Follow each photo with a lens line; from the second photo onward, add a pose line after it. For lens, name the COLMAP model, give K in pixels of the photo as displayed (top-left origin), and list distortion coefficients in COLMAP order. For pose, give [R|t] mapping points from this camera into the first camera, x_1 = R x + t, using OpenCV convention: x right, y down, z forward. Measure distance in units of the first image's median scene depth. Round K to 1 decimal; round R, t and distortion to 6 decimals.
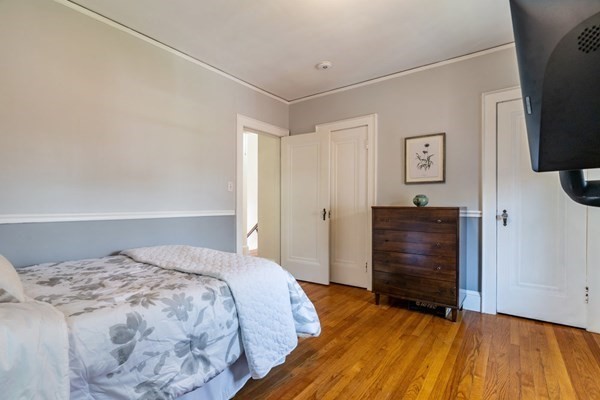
lens RADIAL K [[289.6, 0, 300.6], [0, 289.6, 204.1], [0, 0, 1]] dist [0.001445, 0.000200]
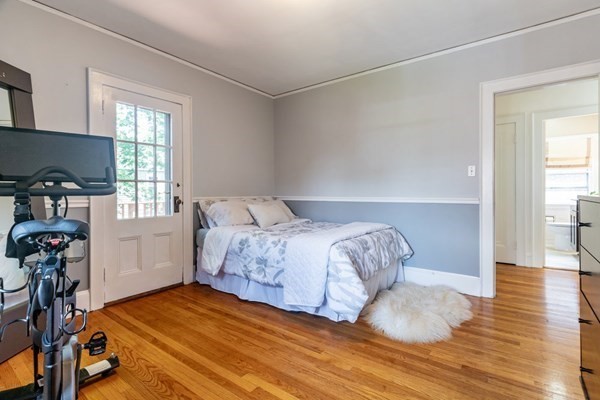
lens RADIAL K [[289.6, 0, 300.6], [0, 289.6, 204.1], [0, 0, 1]] dist [0.001445, 0.000200]
pose [[-0.001009, 0.040307, -0.999187, 1.580656], [0.002243, 0.999185, 0.040305, 0.006519], [0.999997, -0.002201, -0.001099, 1.247338]]
